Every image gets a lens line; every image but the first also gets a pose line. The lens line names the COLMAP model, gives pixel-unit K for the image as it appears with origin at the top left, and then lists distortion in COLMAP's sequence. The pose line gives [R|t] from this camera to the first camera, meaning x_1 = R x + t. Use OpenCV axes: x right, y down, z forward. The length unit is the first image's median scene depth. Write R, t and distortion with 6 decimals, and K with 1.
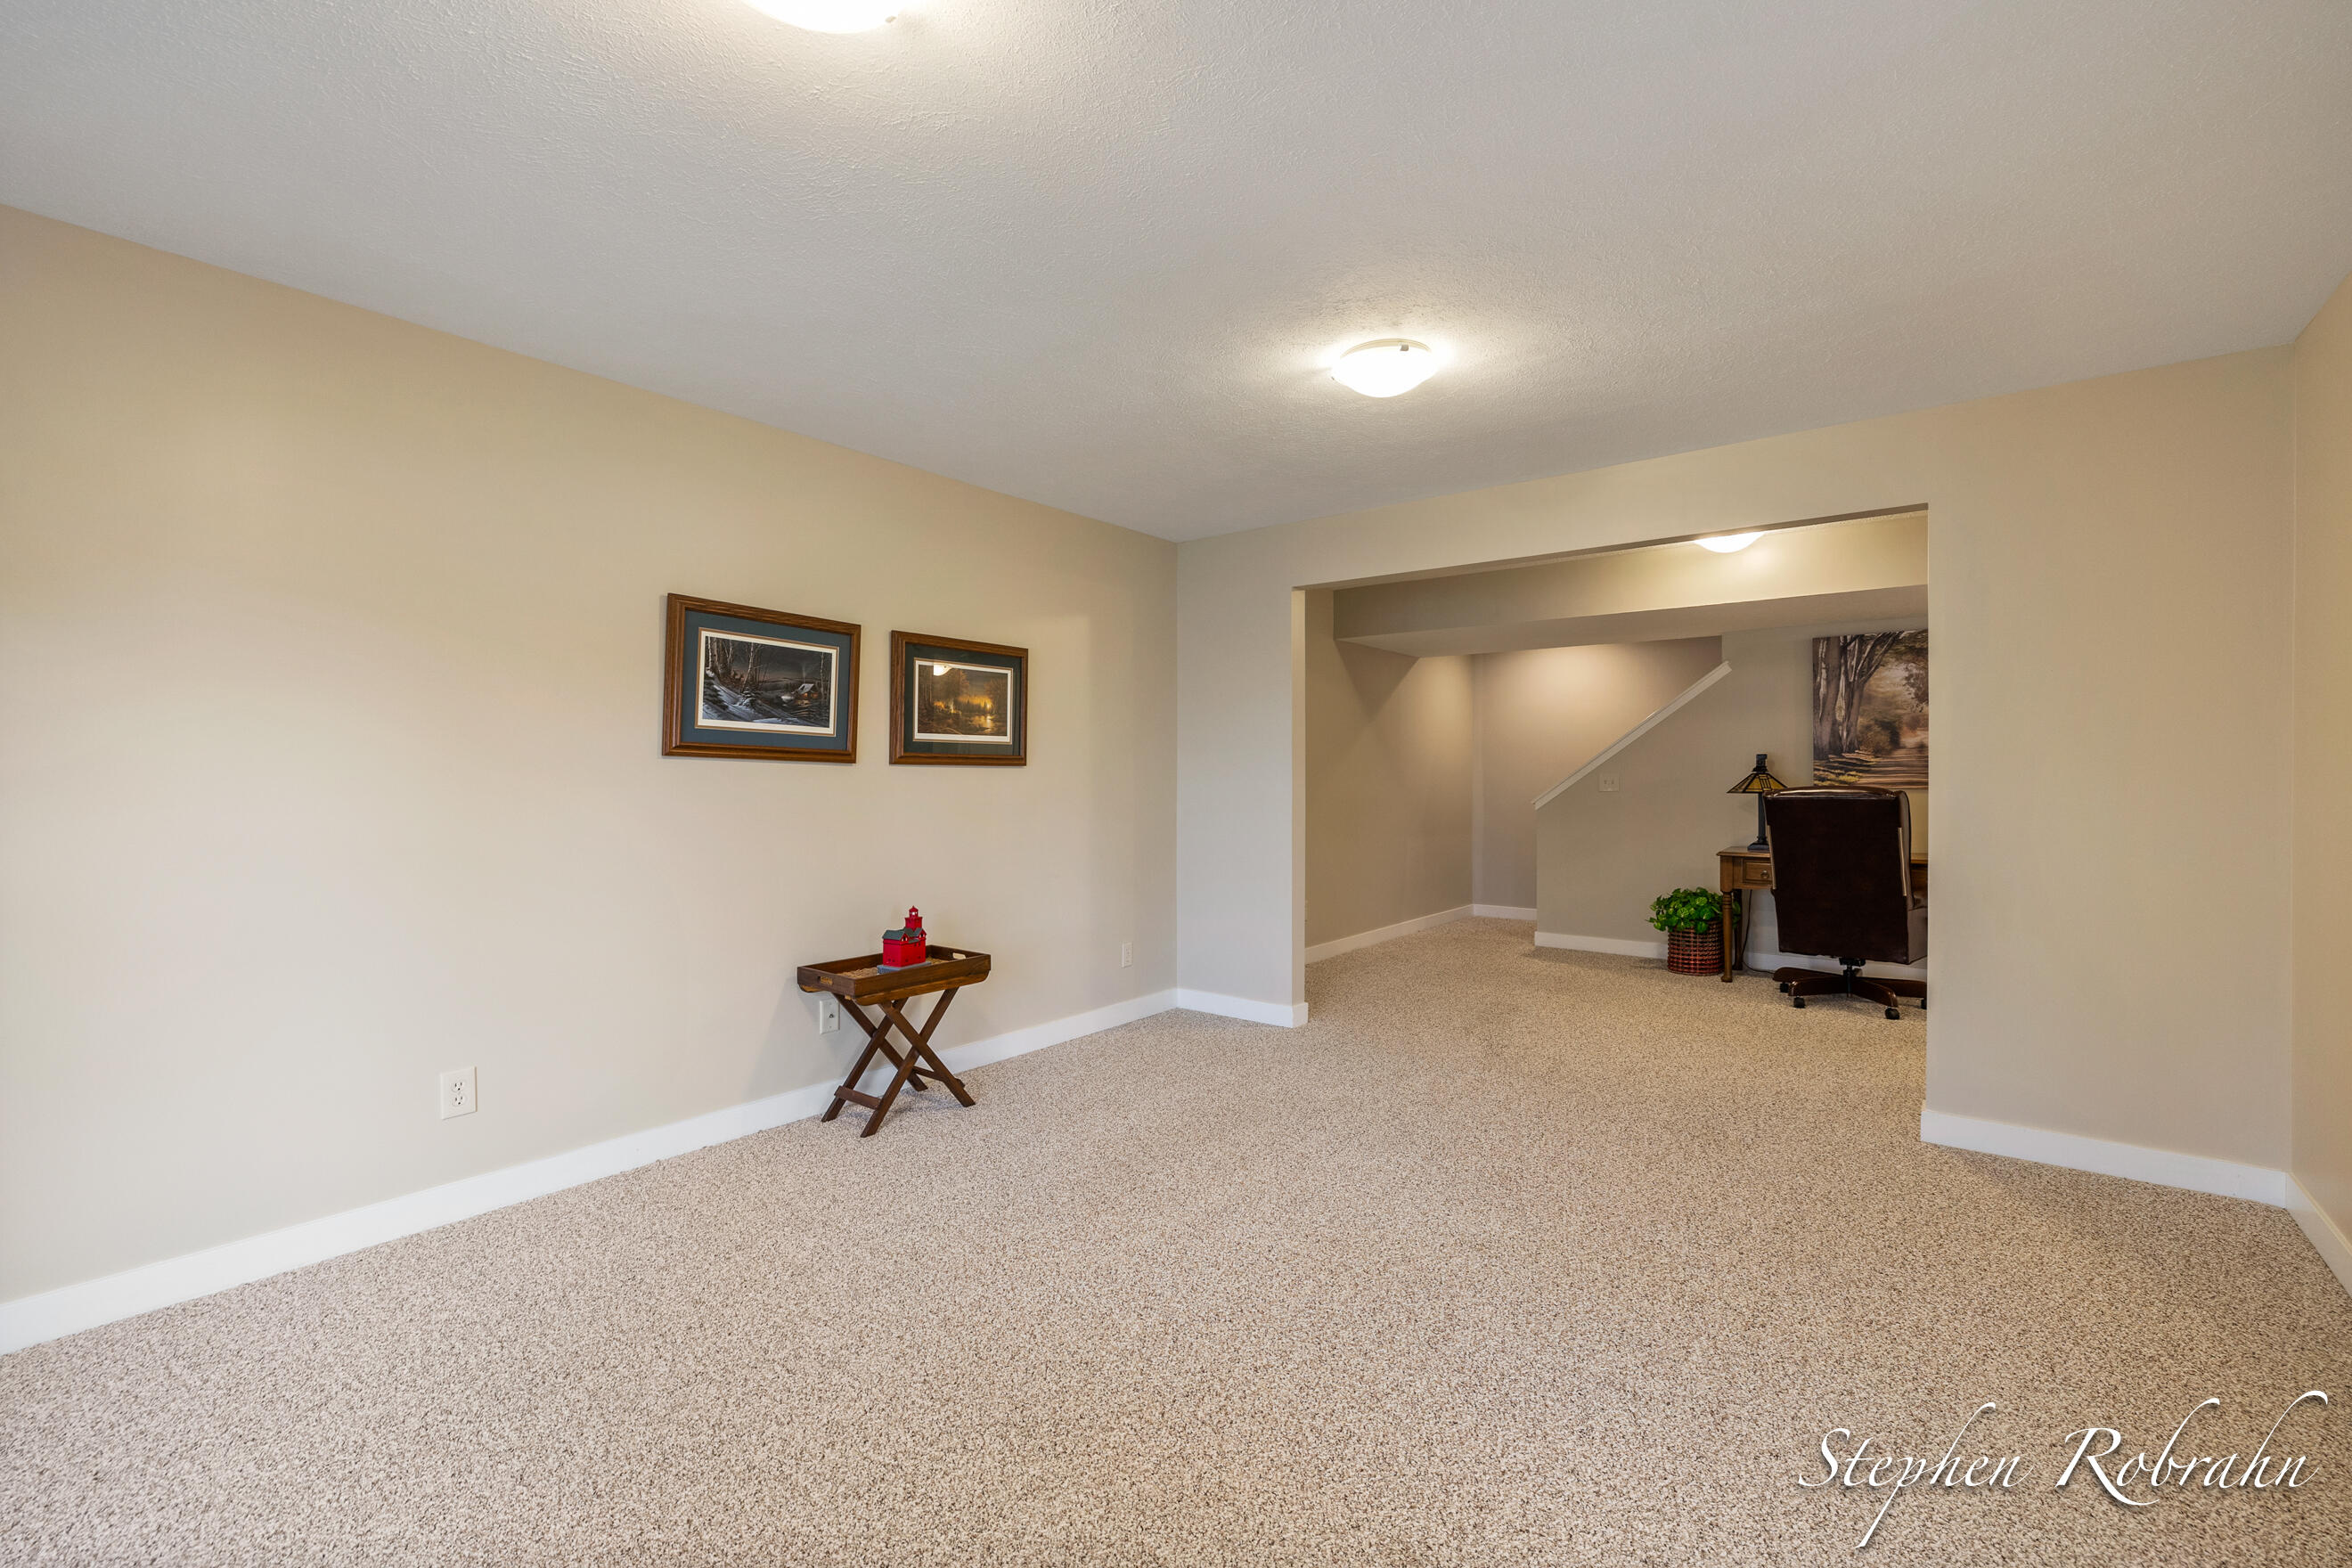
lens RADIAL K [[984.0, 0, 1176.0], [0, 984.0, 784.0], [0, 0, 1]] dist [-0.012364, 0.000039]
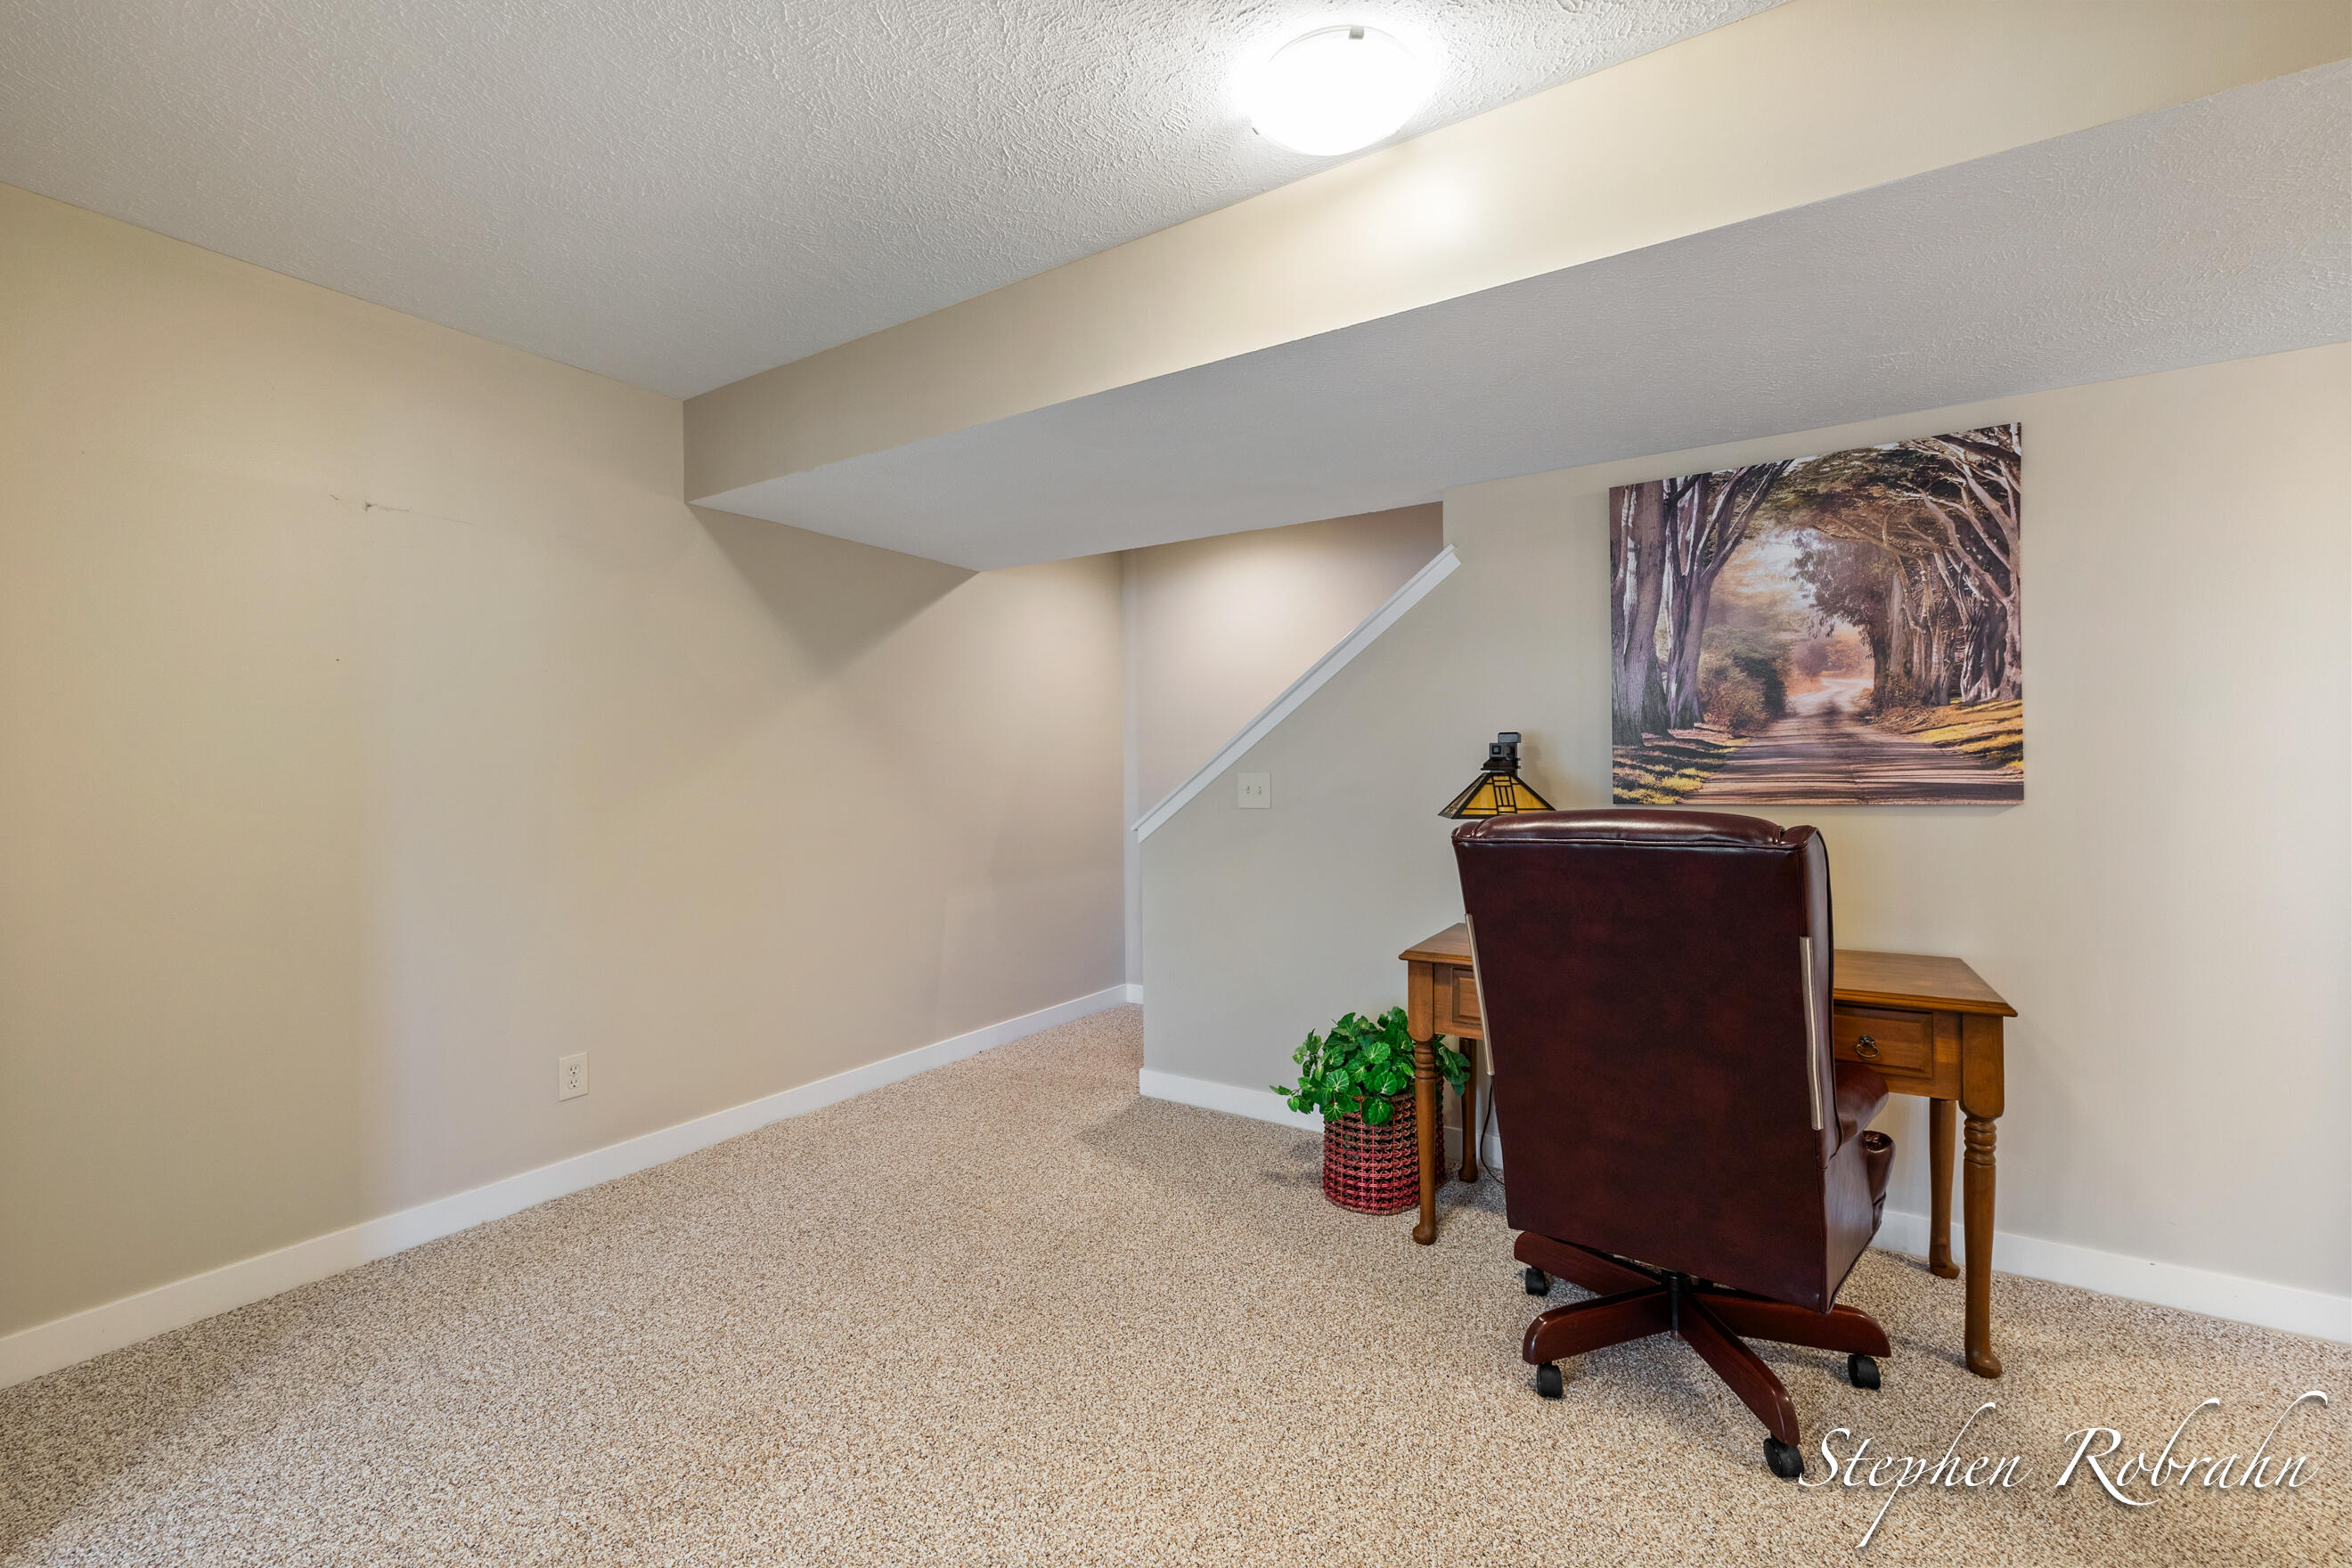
lens RADIAL K [[984.0, 0, 1176.0], [0, 984.0, 784.0], [0, 0, 1]] dist [-0.012364, 0.000039]
pose [[0.994547, -0.006966, 0.104058, 0.398780], [0.006601, 0.999971, 0.003847, -0.008727], [-0.104082, -0.003140, 0.994564, 0.559212]]
